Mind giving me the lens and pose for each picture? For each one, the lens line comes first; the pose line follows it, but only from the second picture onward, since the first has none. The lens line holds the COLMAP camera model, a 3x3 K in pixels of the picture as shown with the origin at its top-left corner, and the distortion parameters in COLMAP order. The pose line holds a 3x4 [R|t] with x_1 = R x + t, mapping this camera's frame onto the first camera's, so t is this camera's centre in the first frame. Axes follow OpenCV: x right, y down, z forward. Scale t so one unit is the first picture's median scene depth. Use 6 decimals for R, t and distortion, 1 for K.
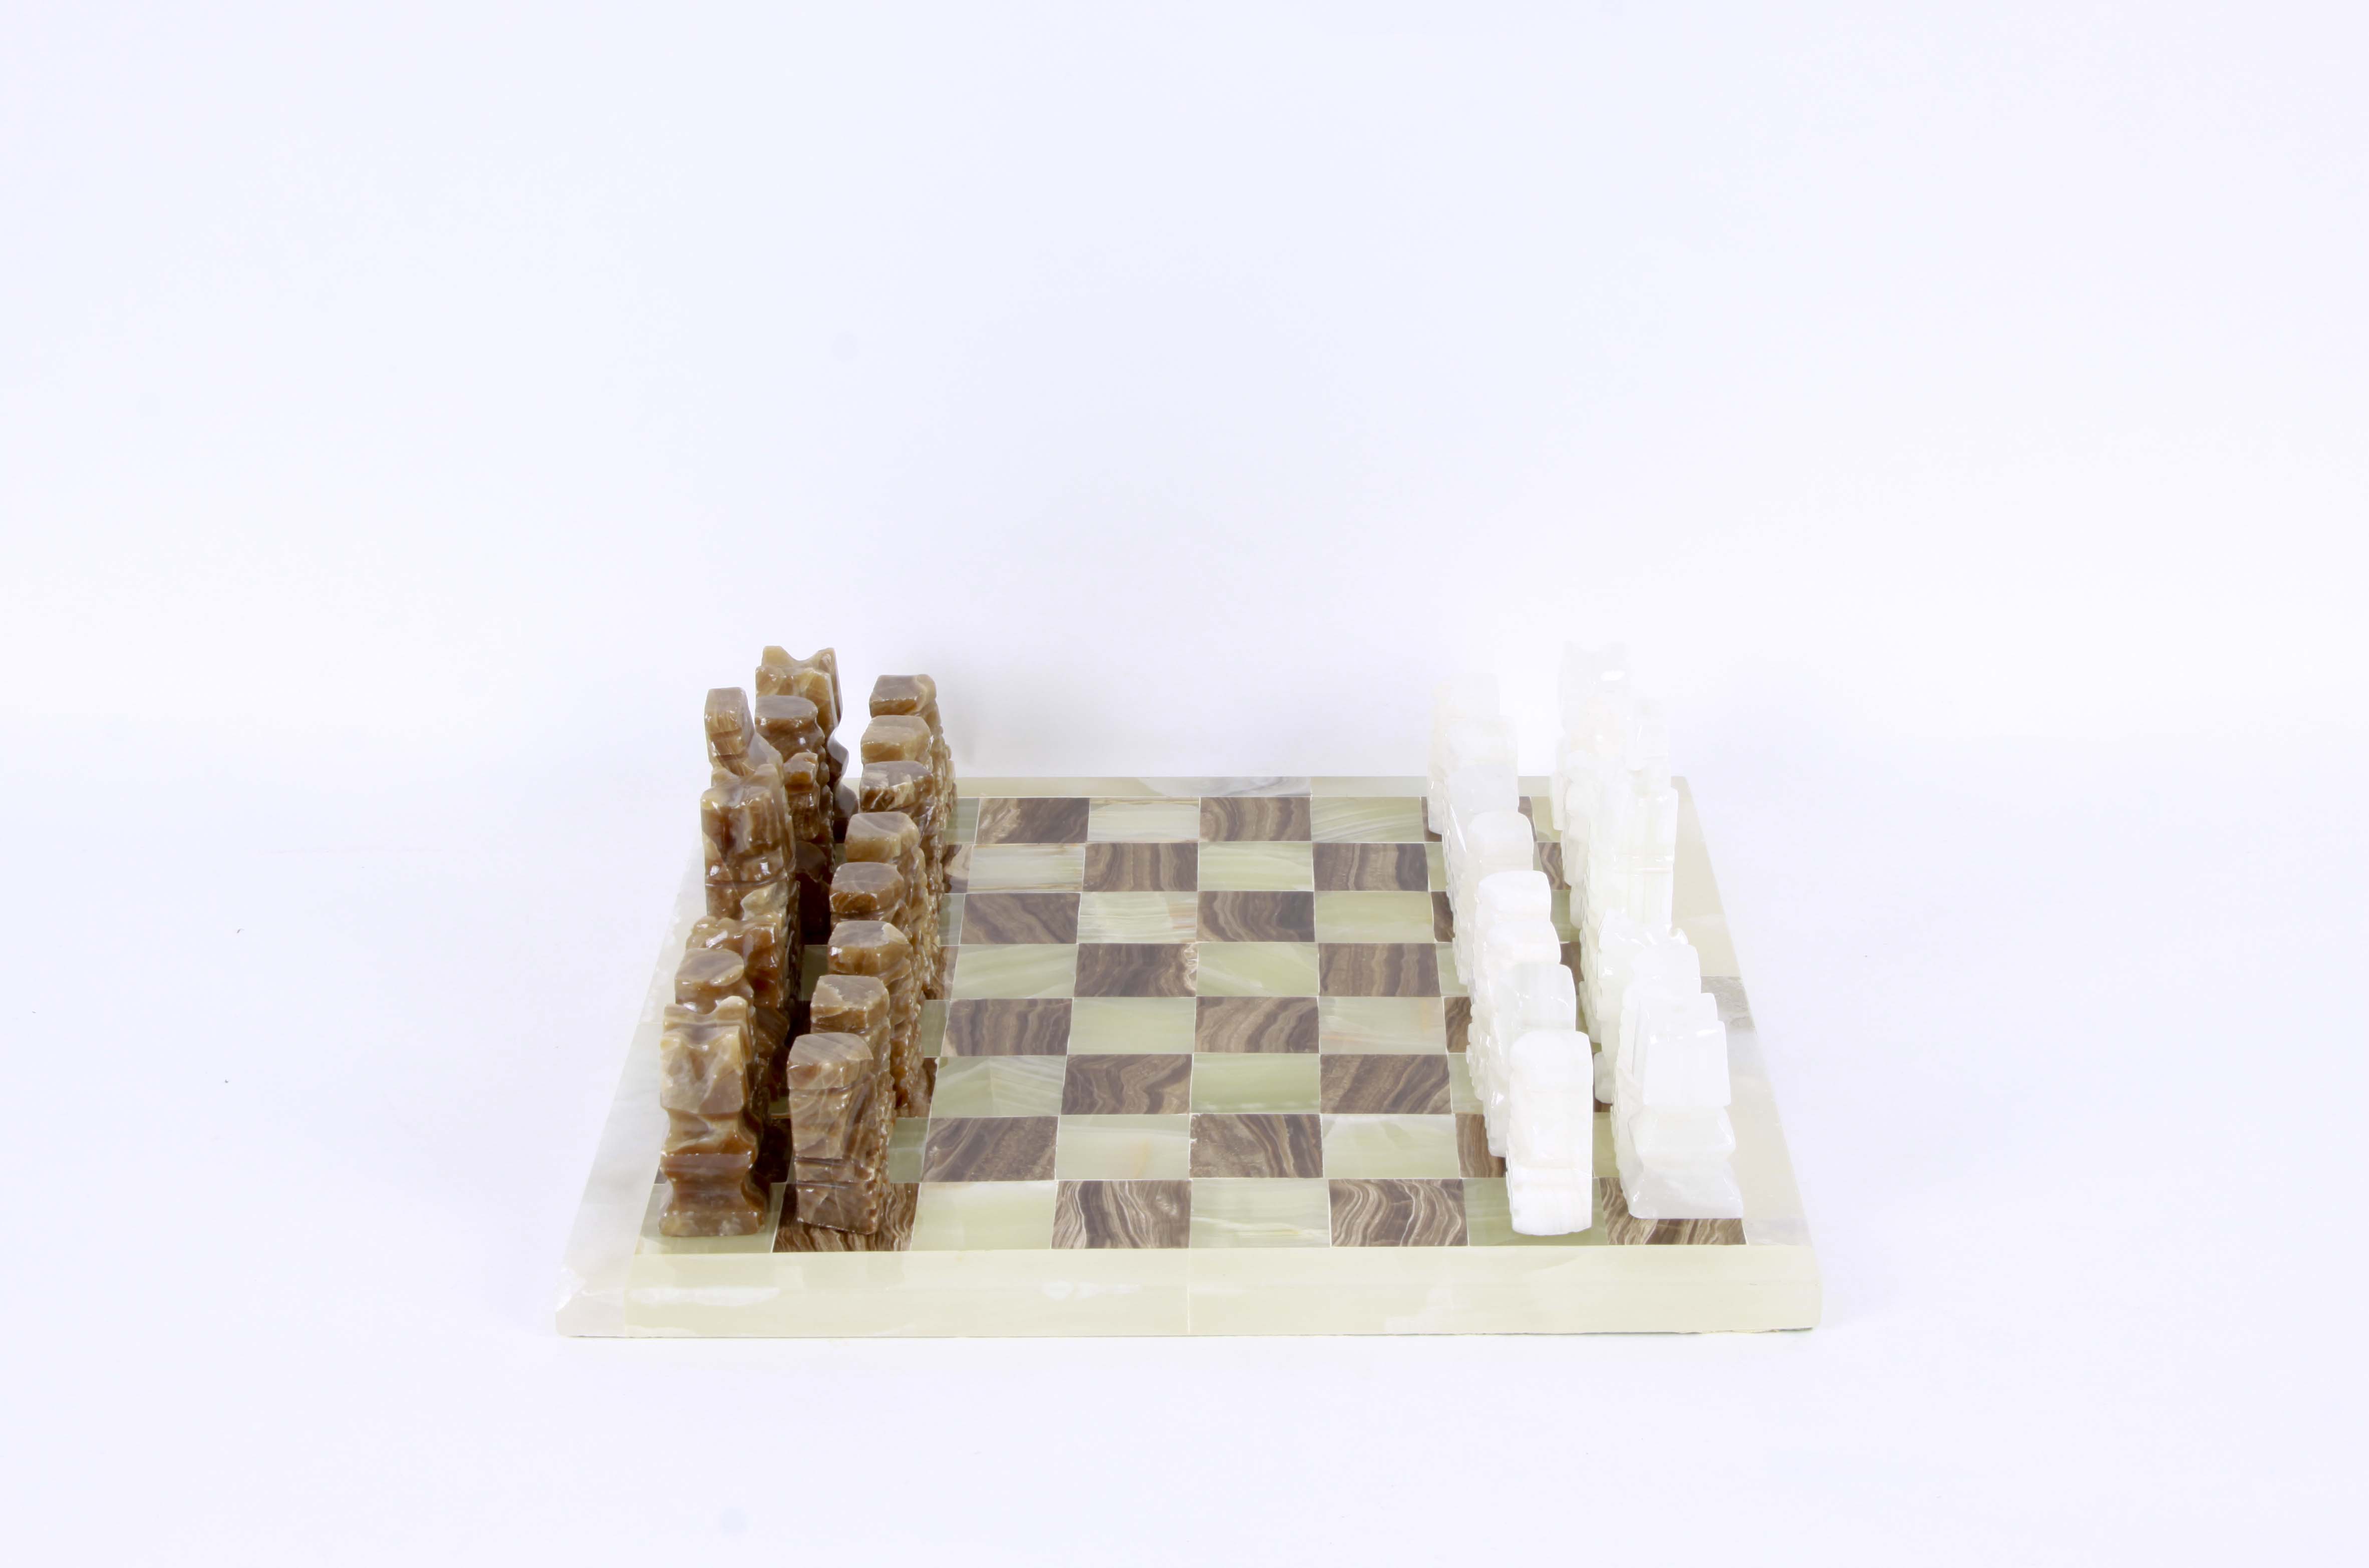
lens RADIAL K [[3854.6, 0, 1184.5], [0, 3854.6, 784.0], [0, 0, 1]] dist [-0.022153, 0.004928]
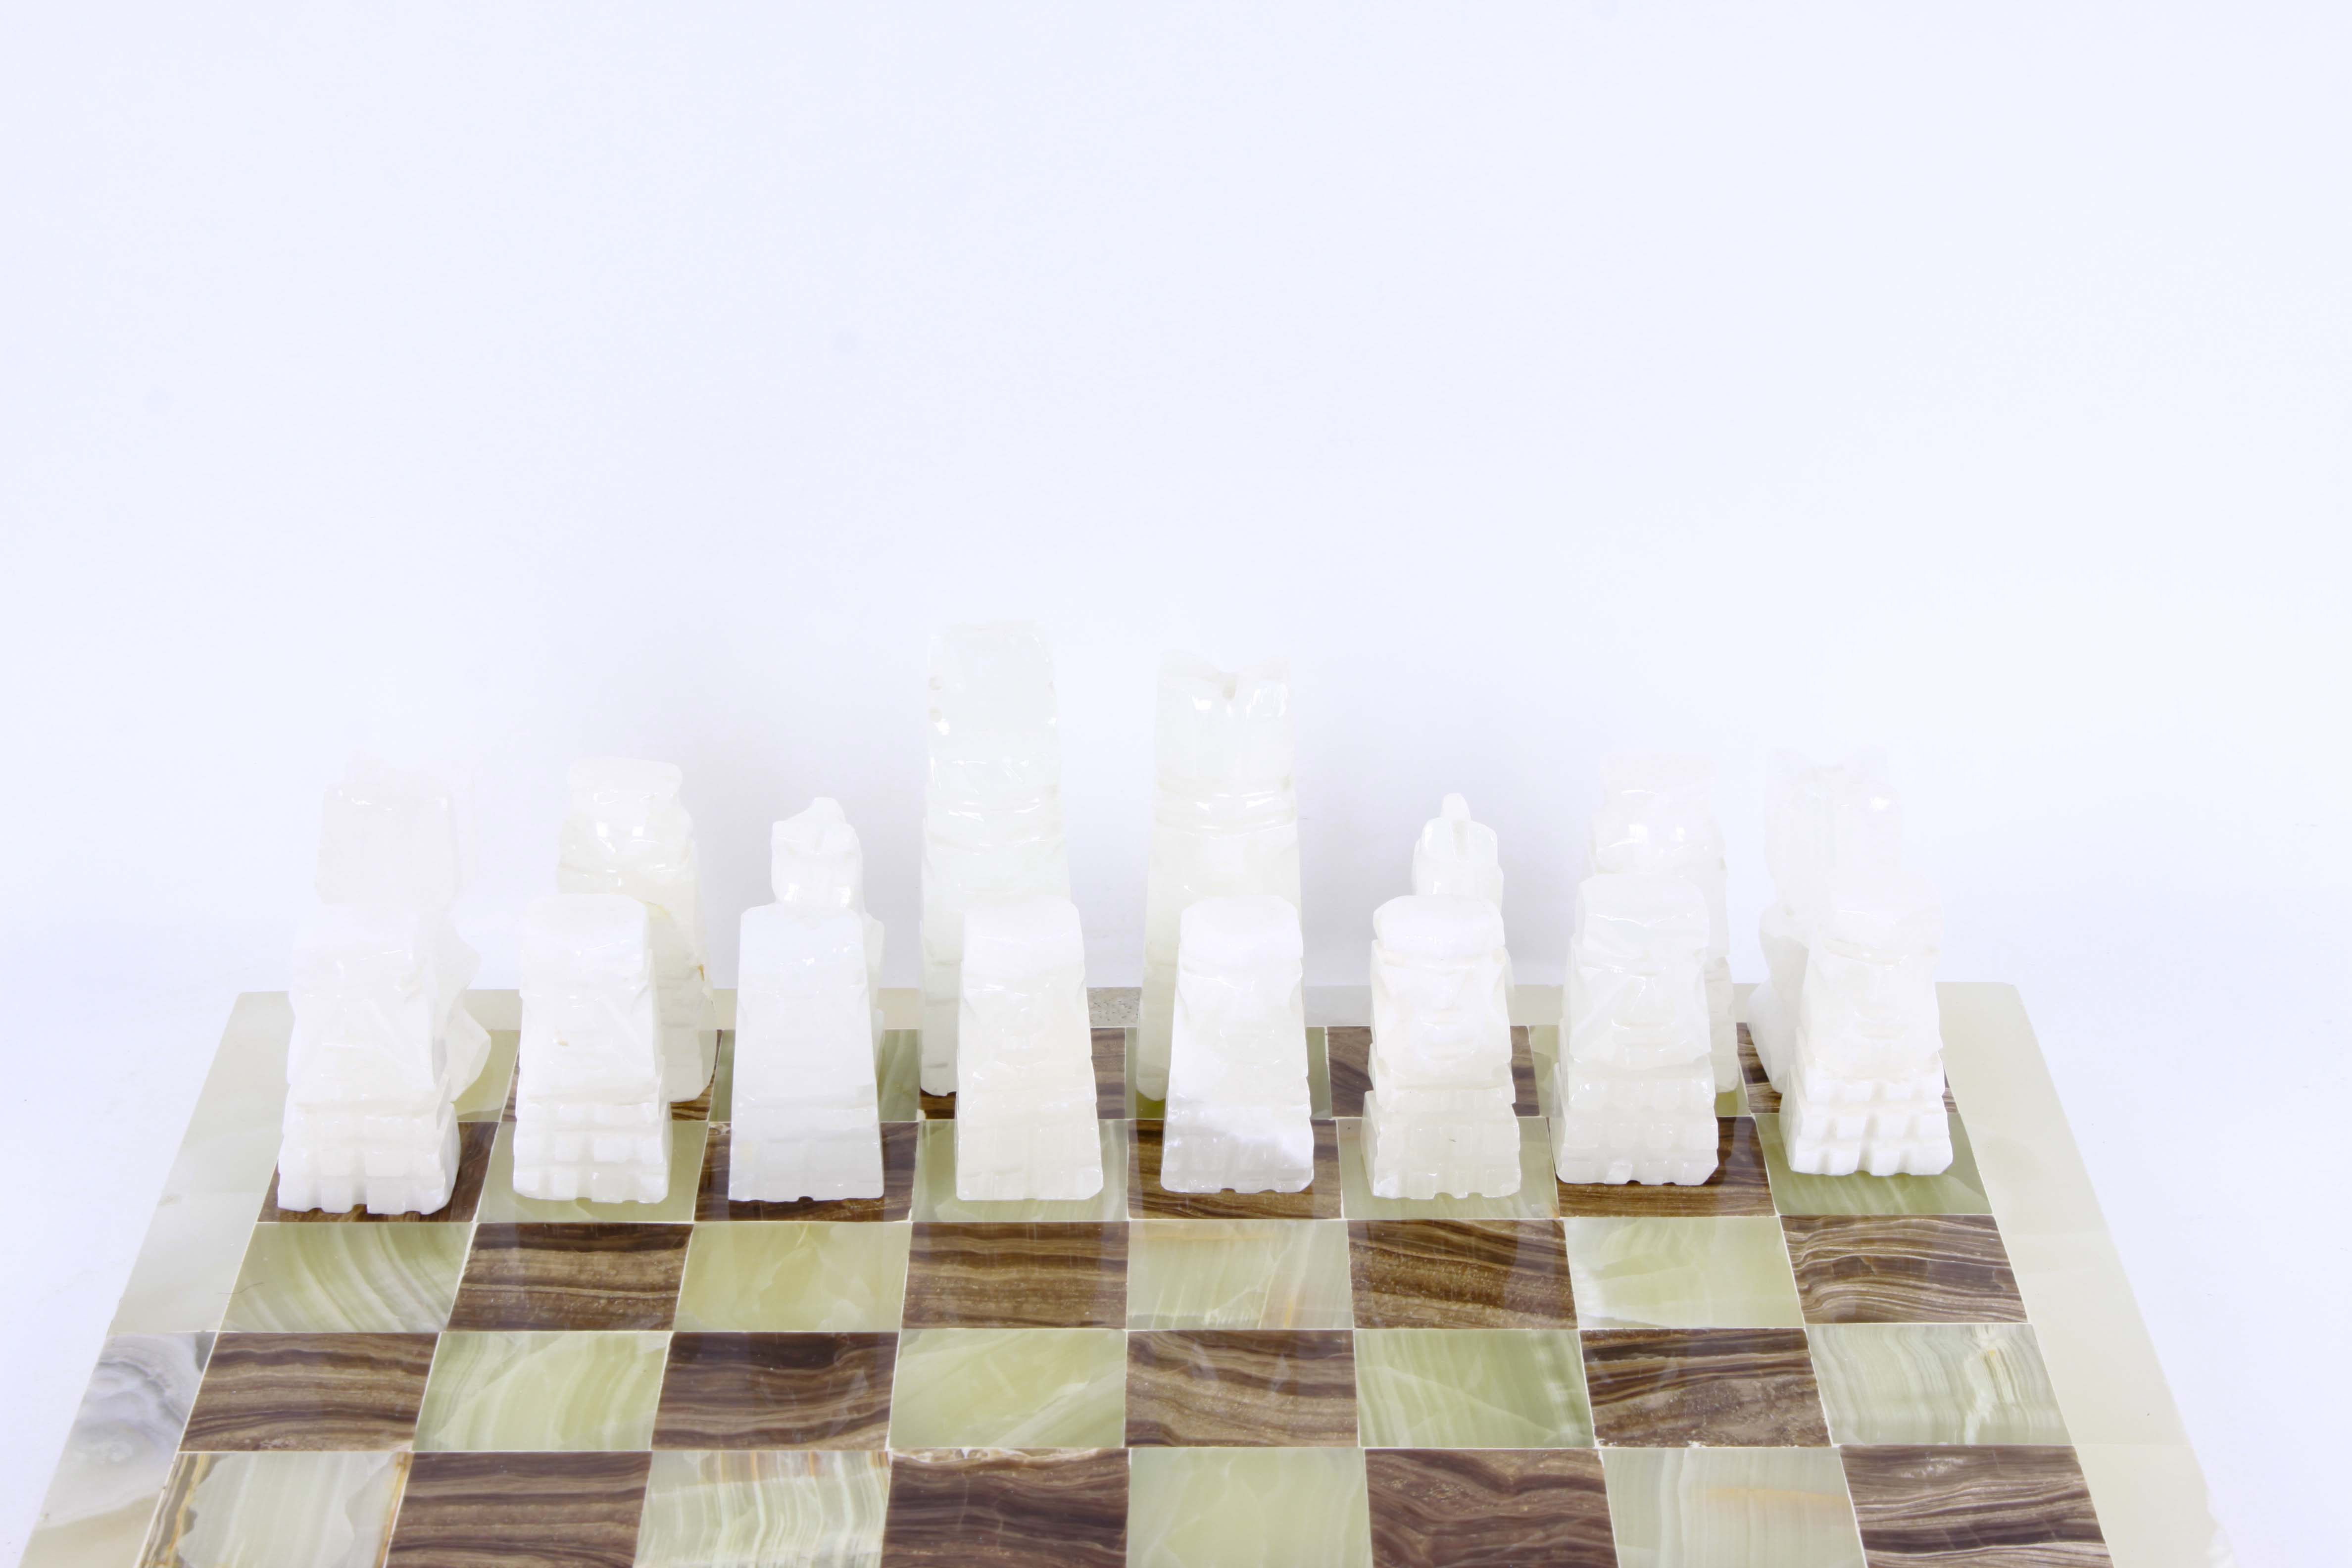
lens RADIAL K [[4901.2, 0, 1176.0], [0, 4901.2, 784.0], [0, 0, 1]] dist [0.071280, 0.129491]
pose [[-0.029688, -0.386431, 0.921840, -0.596384], [0.400452, 0.840401, 0.365189, -0.269412], [-0.915836, 0.379995, 0.129798, 0.918679]]
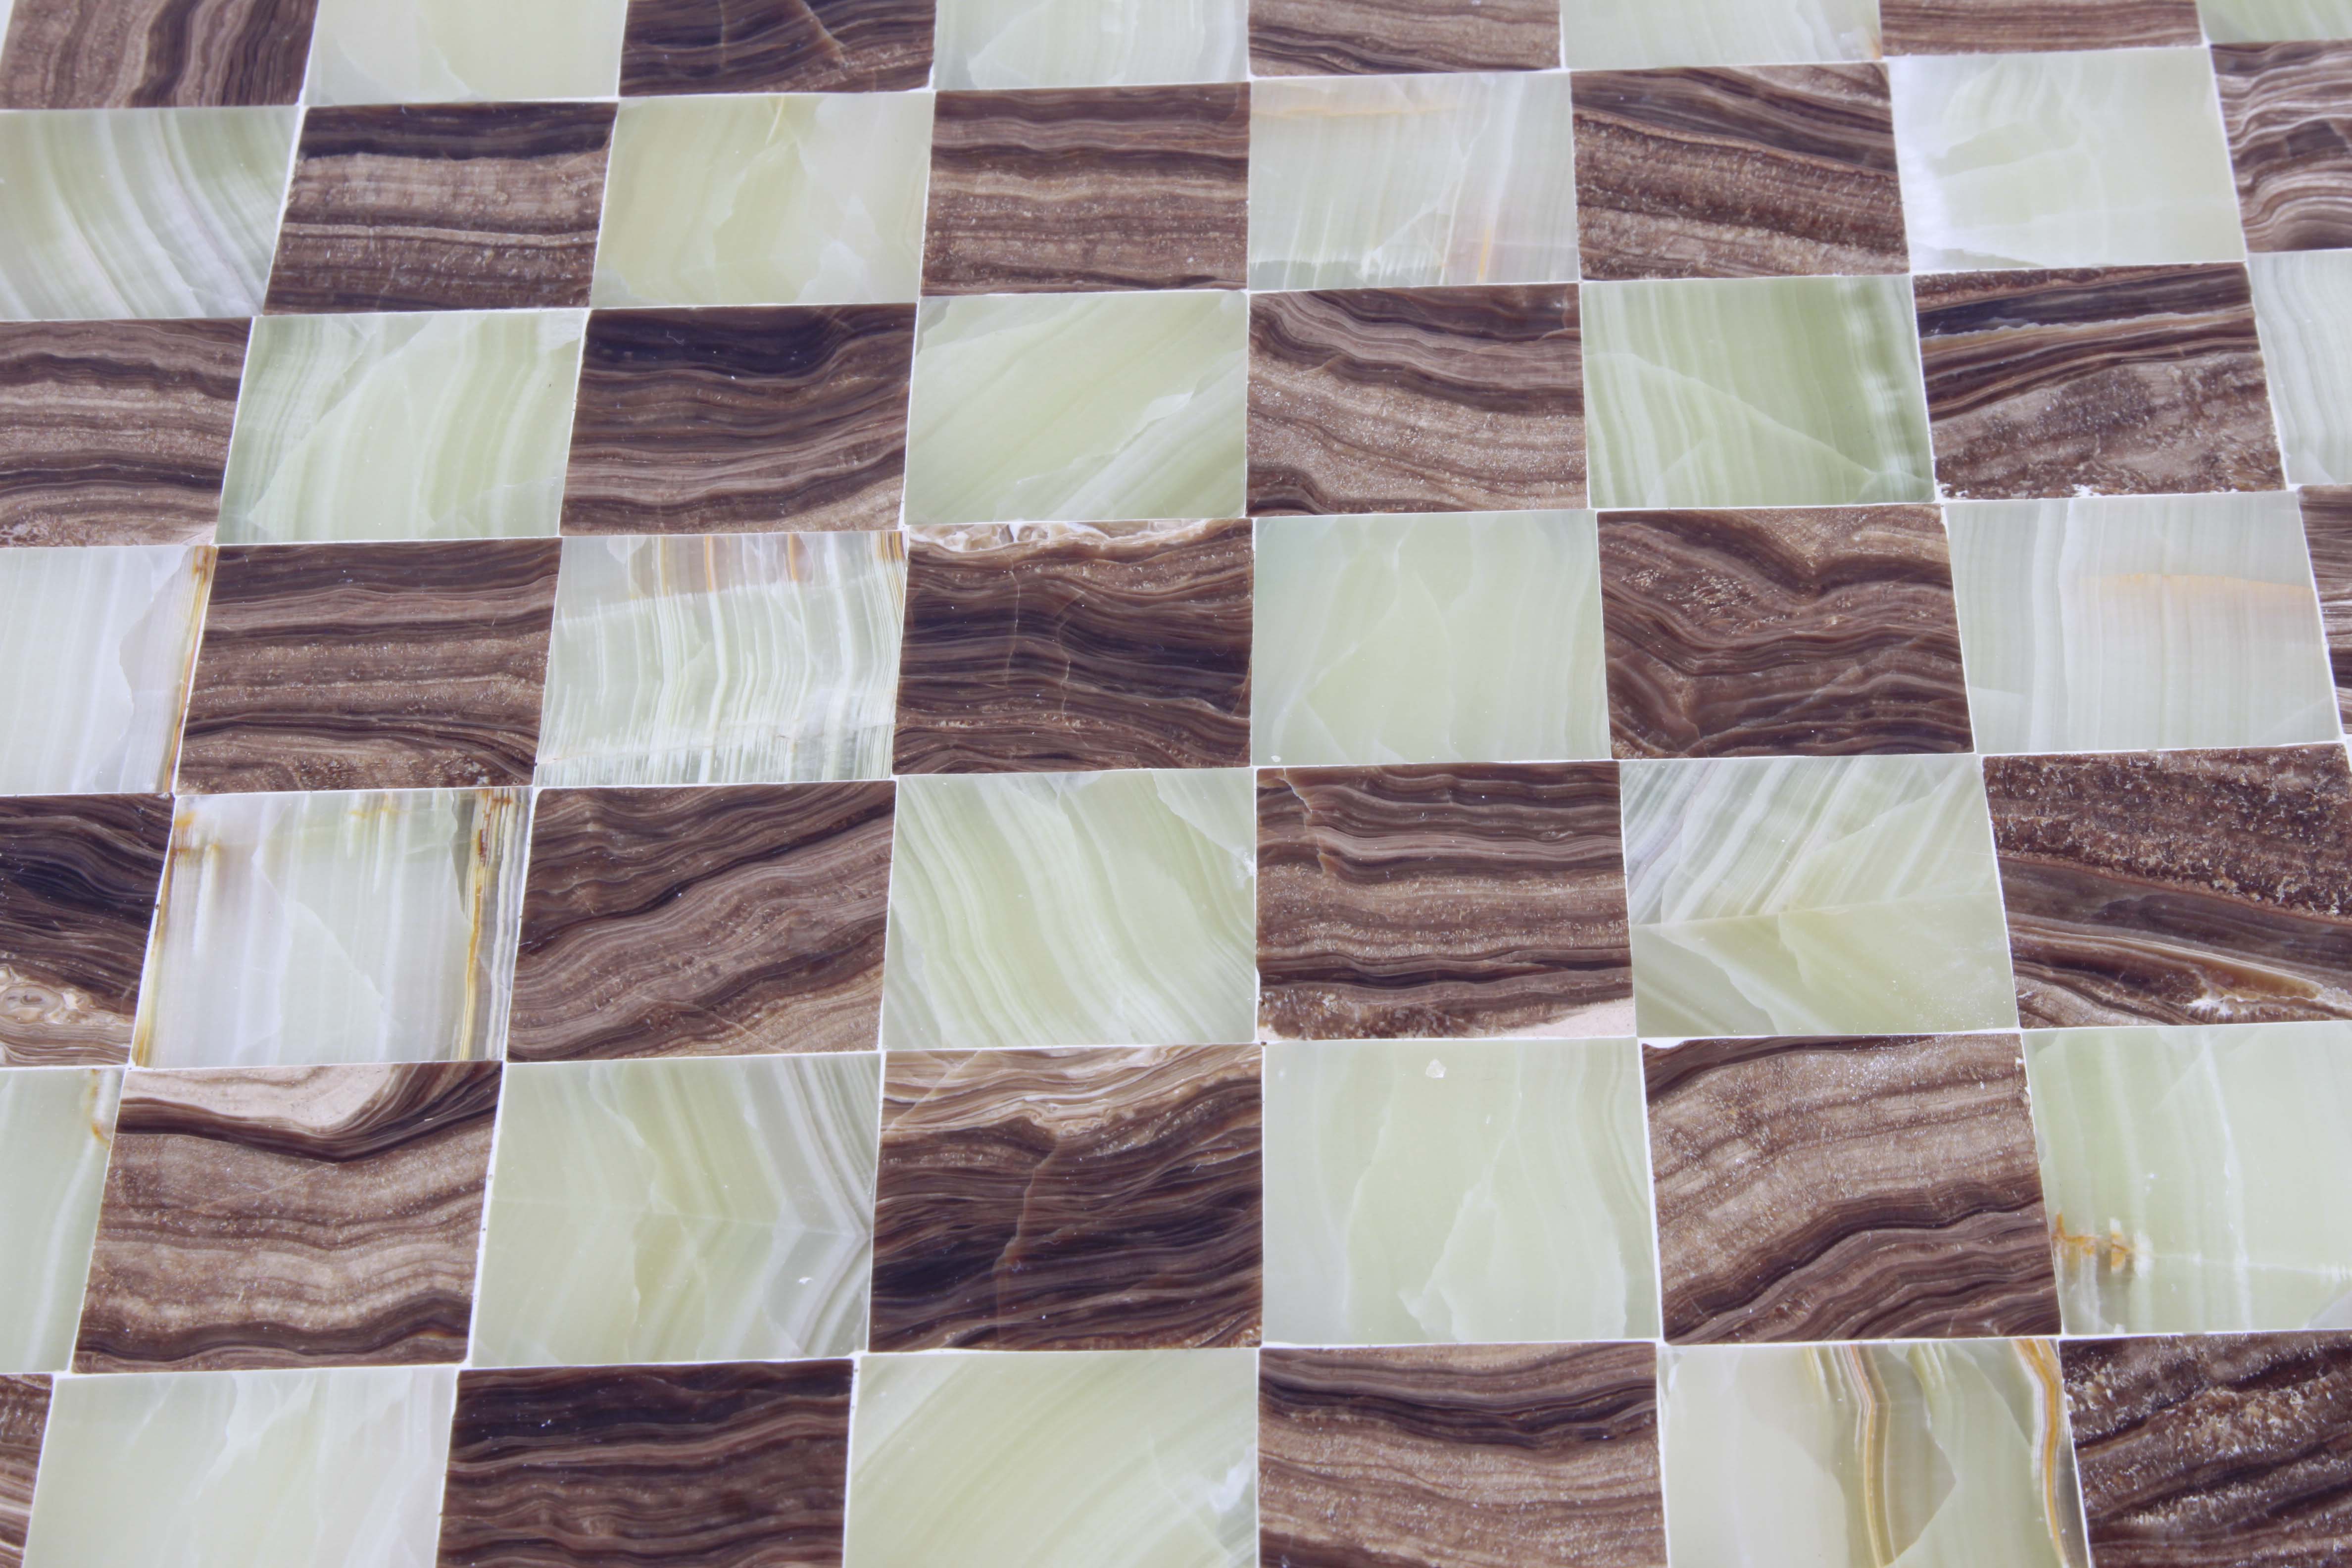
lens RADIAL K [[5394.0, 0, 1176.0], [0, 5394.0, 784.0], [0, 0, 1]] dist [0.085330, 0.203023]
pose [[-0.014277, -0.711620, 0.702419, -0.380380], [0.437999, 0.627056, 0.644172, -0.264204], [-0.898862, 0.316856, 0.302736, 0.906923]]
